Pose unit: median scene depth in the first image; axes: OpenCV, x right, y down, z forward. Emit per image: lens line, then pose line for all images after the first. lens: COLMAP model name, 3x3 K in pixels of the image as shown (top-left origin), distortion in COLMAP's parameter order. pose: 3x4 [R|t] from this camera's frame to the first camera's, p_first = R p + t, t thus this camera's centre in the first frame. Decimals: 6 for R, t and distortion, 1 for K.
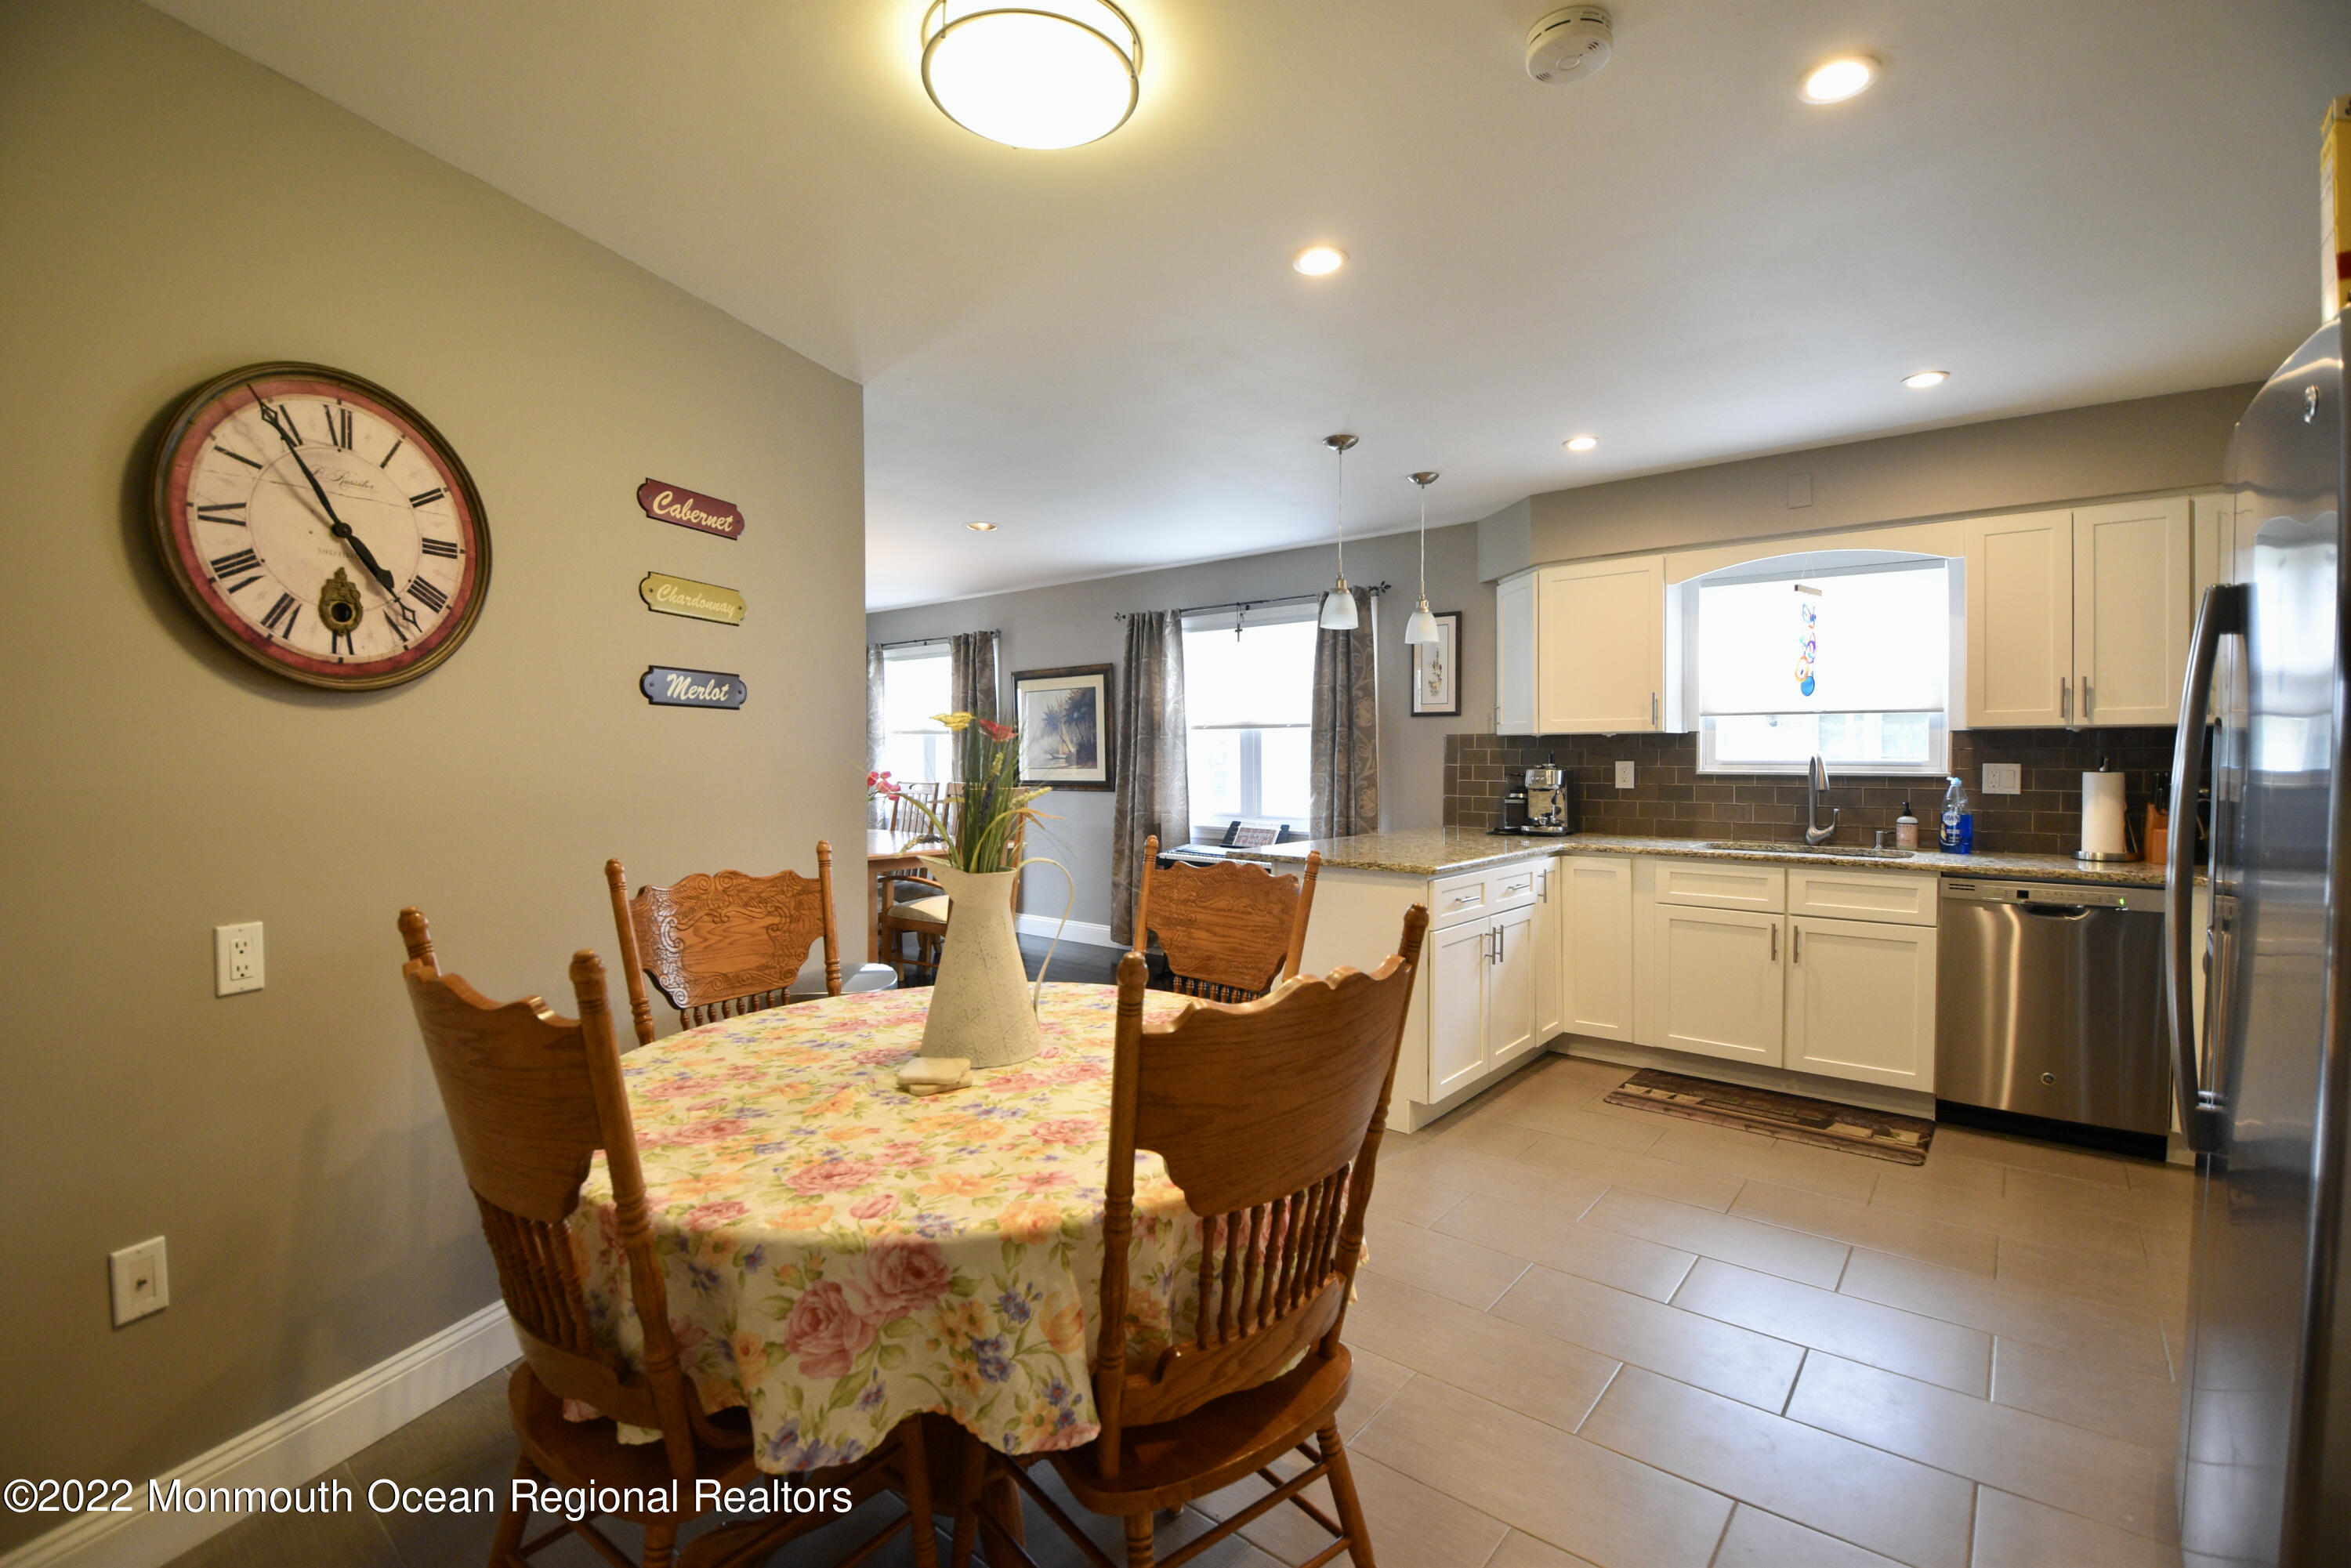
lens RADIAL K [[1066.8, 0, 1179.7], [0, 1066.8, 778.5], [0, 0, 1]] dist [-0.000886, -0.015887]
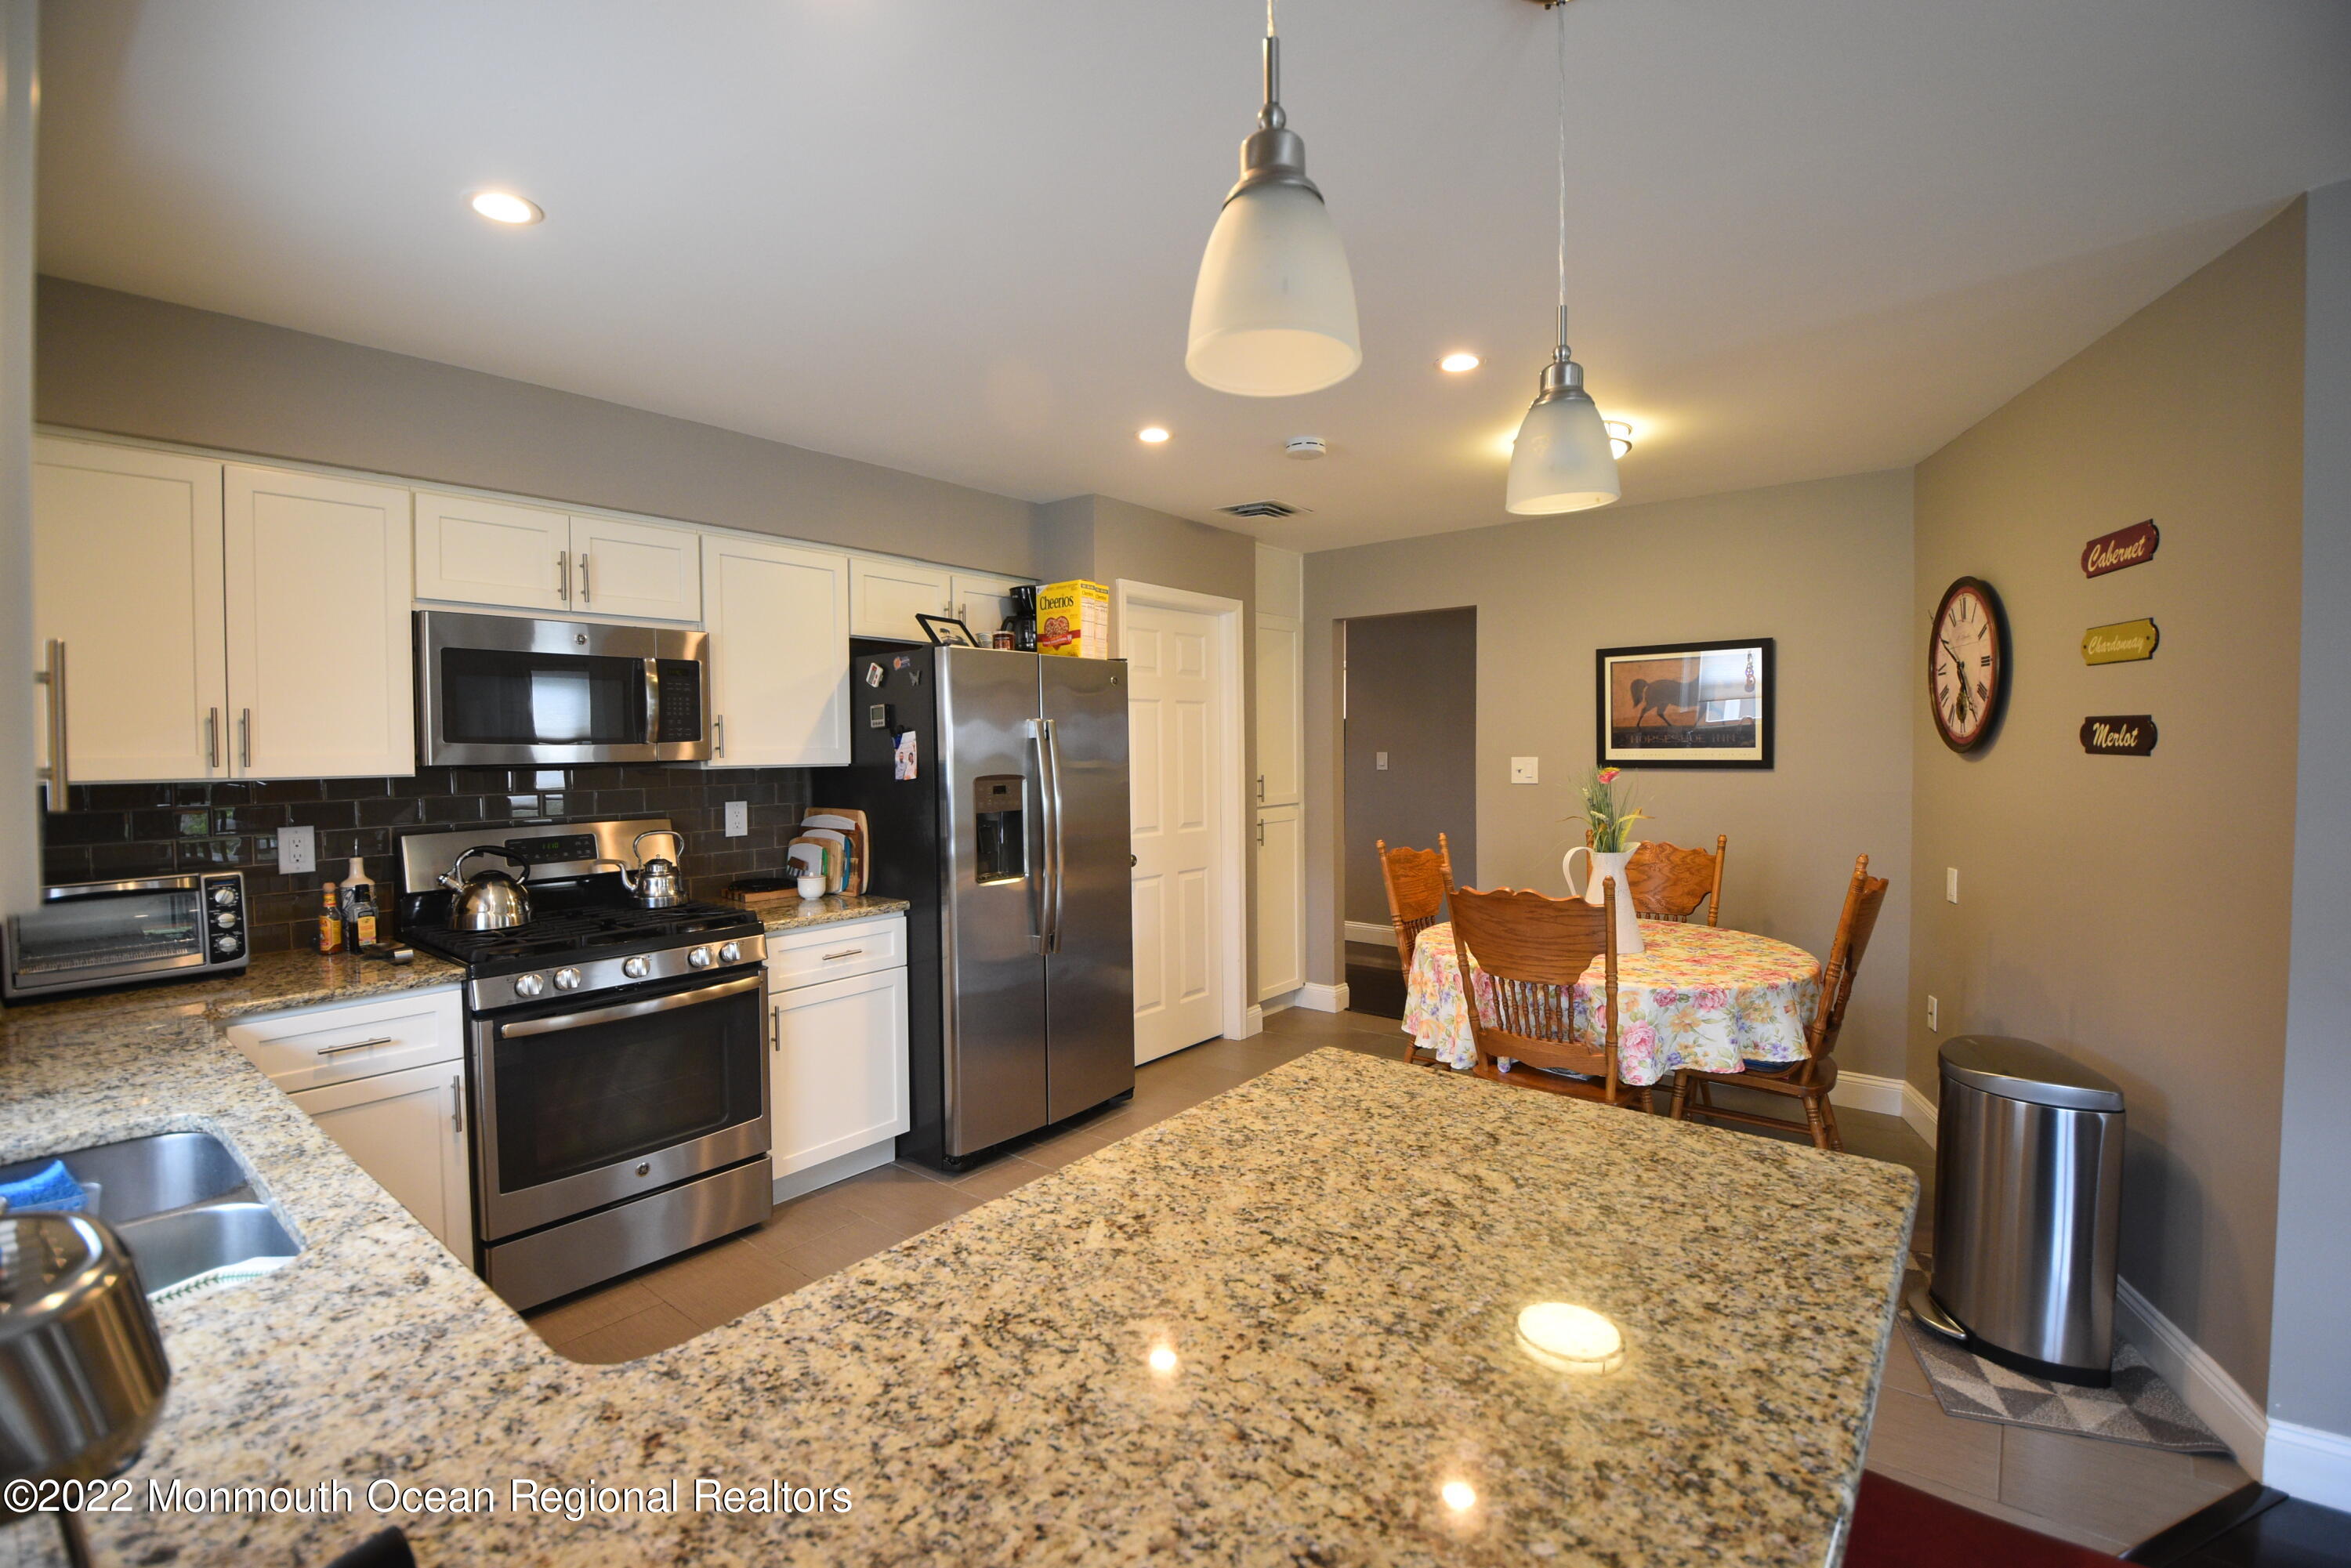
lens RADIAL K [[1066.8, 0, 1207.3], [0, 1066.8, 780.8], [0, 0, 1]] dist [-0.000886, -0.015887]
pose [[-0.998618, 0.002571, -0.052488, 0.402515], [-0.000635, 0.998139, 0.060980, -0.099119], [0.052547, 0.060929, -0.996758, 1.863089]]
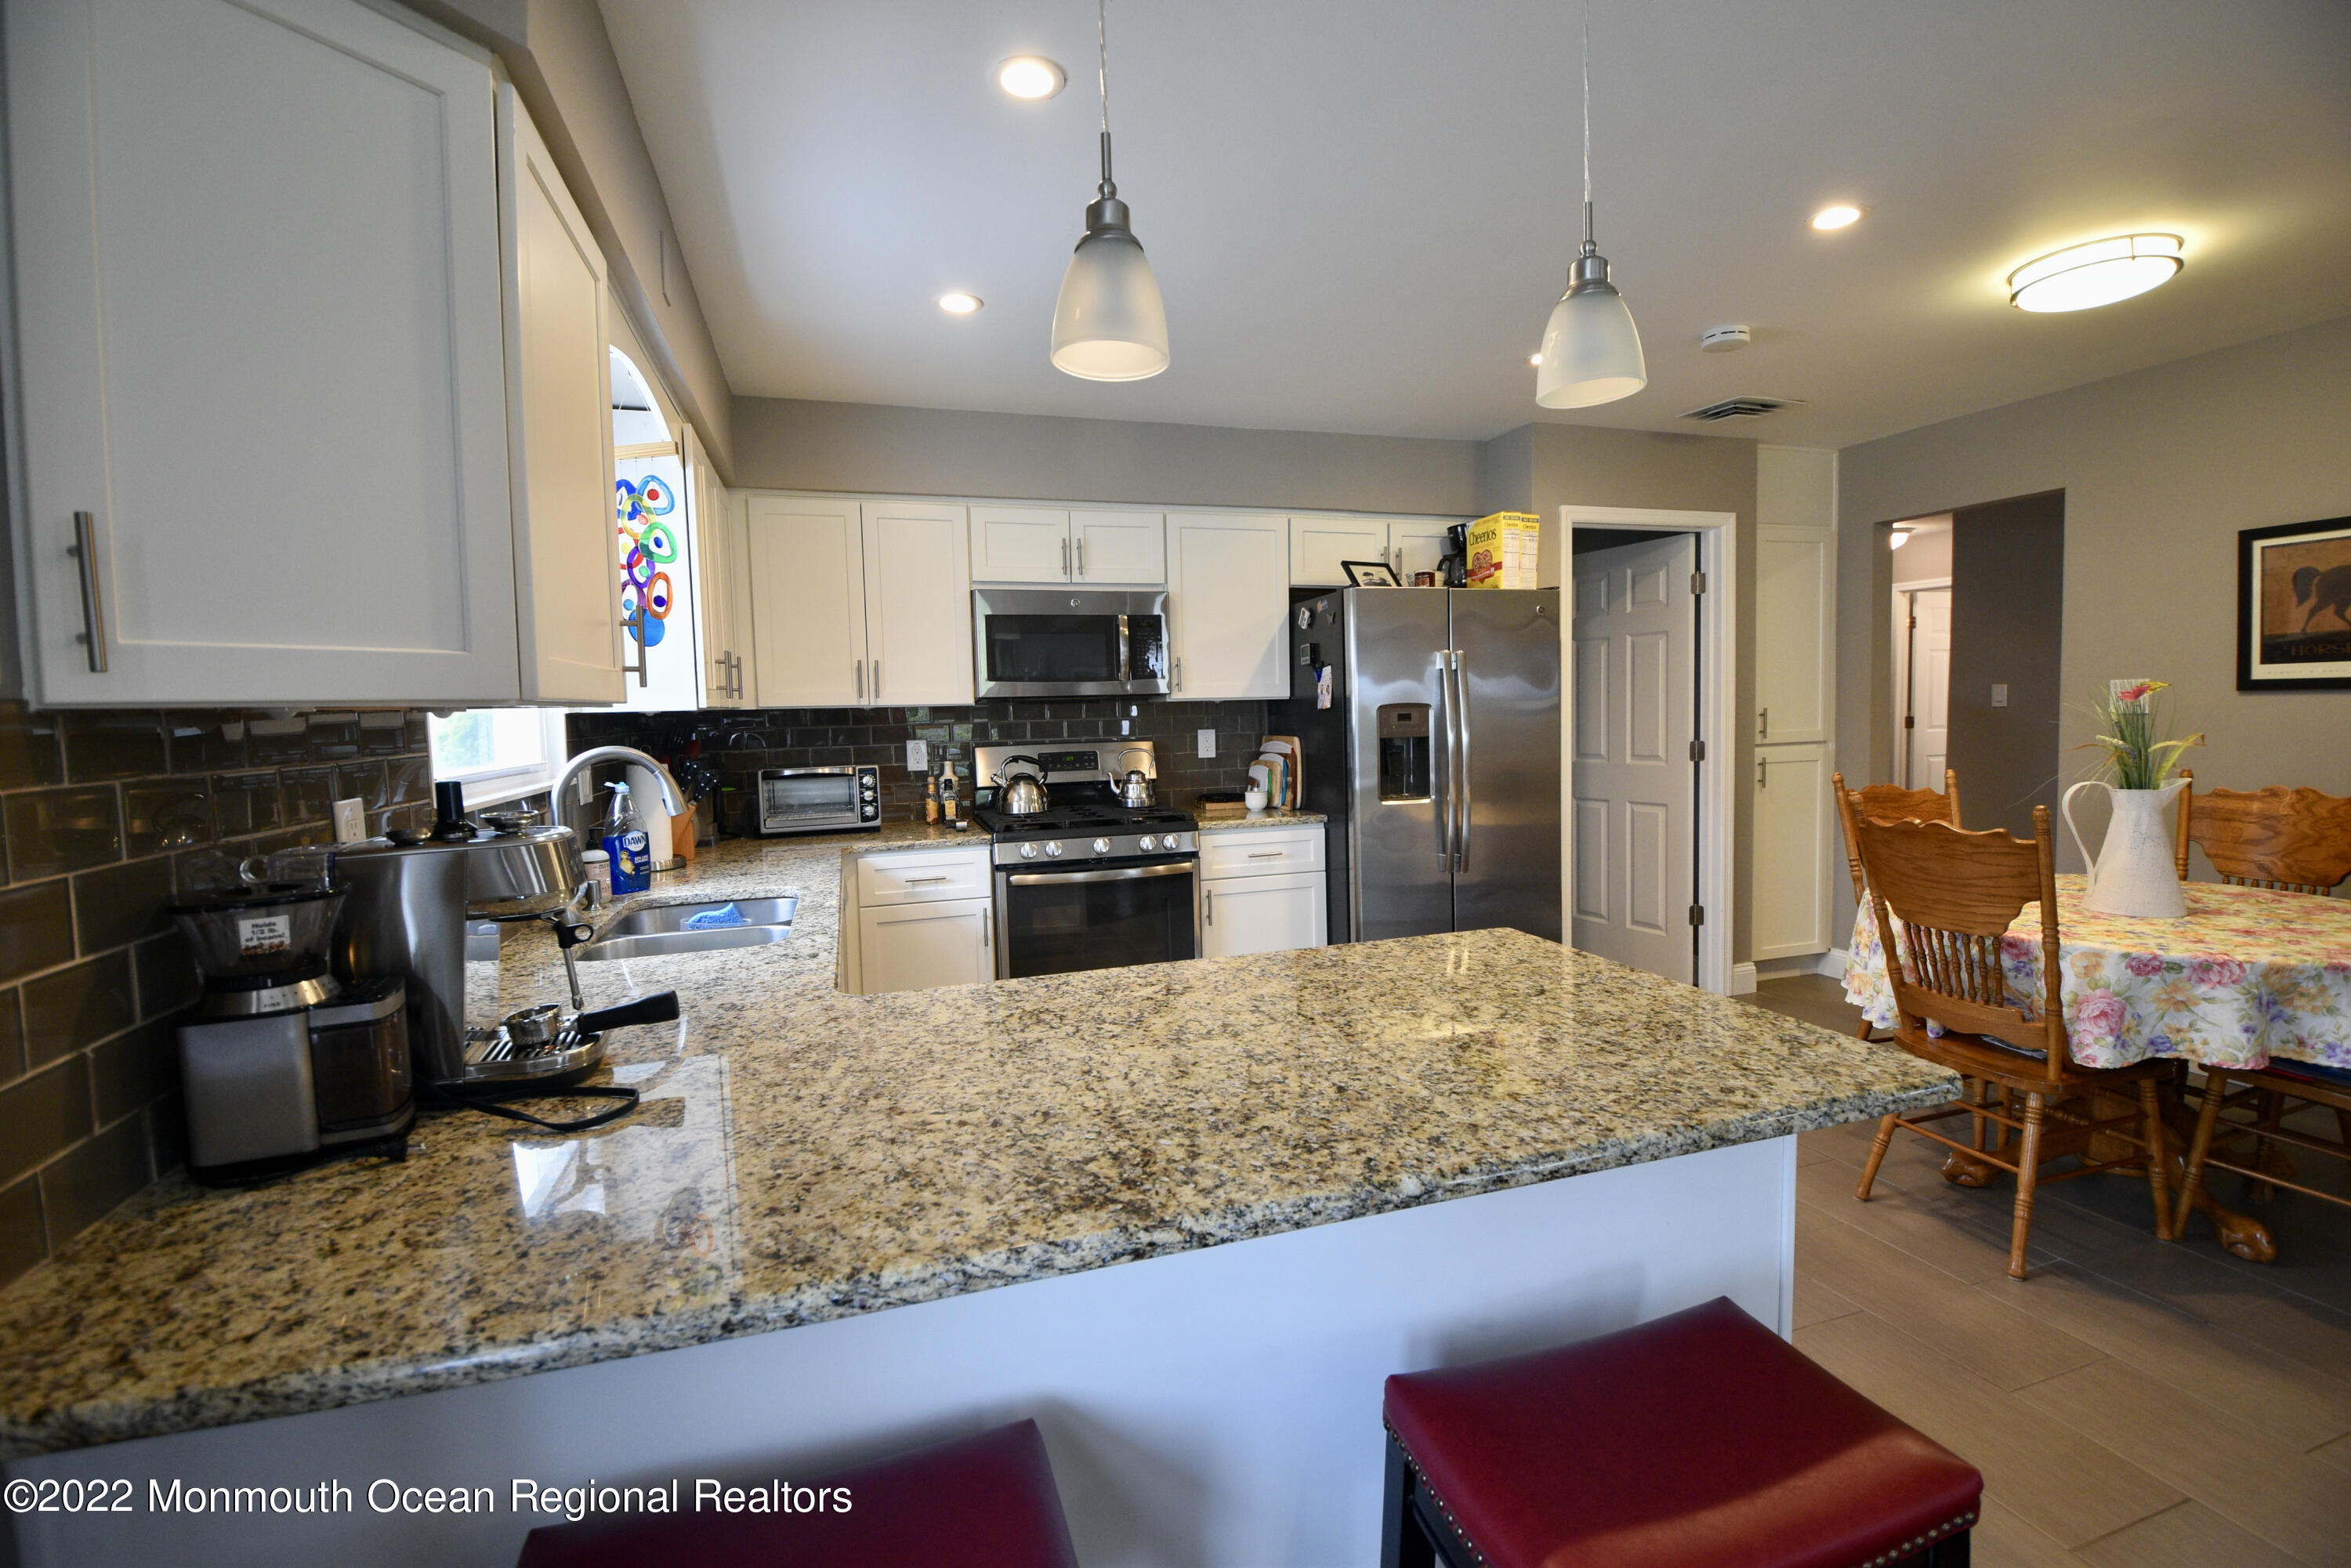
lens RADIAL K [[1066.8, 0, 1155.9], [0, 1066.8, 785.3], [0, 0, 1]] dist [-0.000886, -0.015887]
pose [[-0.850534, -0.022903, 0.525421, 0.182928], [0.032725, 0.994810, 0.096339, -0.072650], [-0.524901, 0.099134, -0.845370, 1.920690]]
